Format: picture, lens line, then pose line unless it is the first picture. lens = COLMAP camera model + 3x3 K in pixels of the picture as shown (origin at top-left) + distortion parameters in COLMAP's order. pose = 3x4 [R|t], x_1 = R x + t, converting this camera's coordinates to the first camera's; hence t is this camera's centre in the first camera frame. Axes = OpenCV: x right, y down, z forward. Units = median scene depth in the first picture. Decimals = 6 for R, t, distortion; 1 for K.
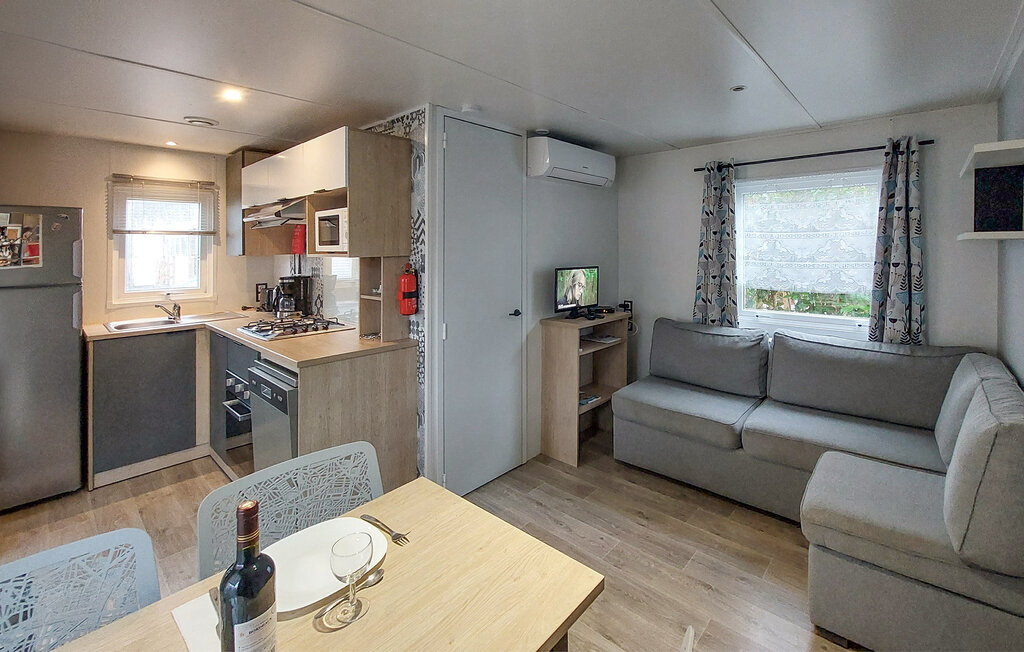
lens RADIAL K [[443.0, 0, 530.3], [0, 443.0, 281.4], [0, 0, 1]] dist [-0.000844, 0.000277]
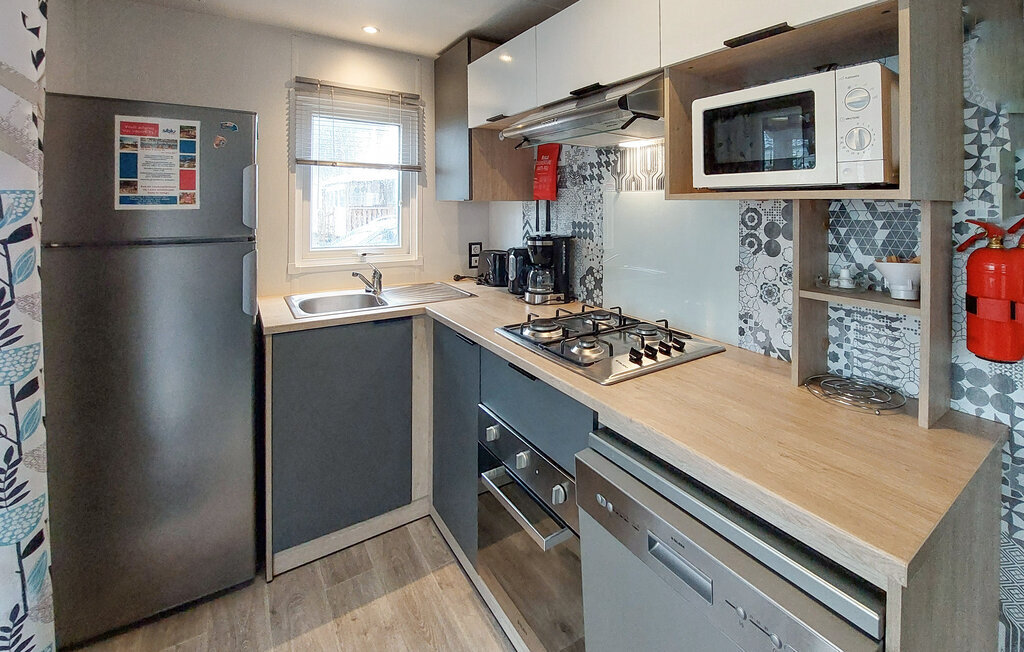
lens RADIAL K [[408.7, 0, 541.1], [0, 408.7, 261.0], [0, 0, 1]] dist [-0.000377, -0.000083]
pose [[0.980648, 0.048554, -0.189663, -0.465241], [-0.037891, 0.997512, 0.059454, -0.010426], [0.192077, -0.051117, 0.980048, 0.467796]]
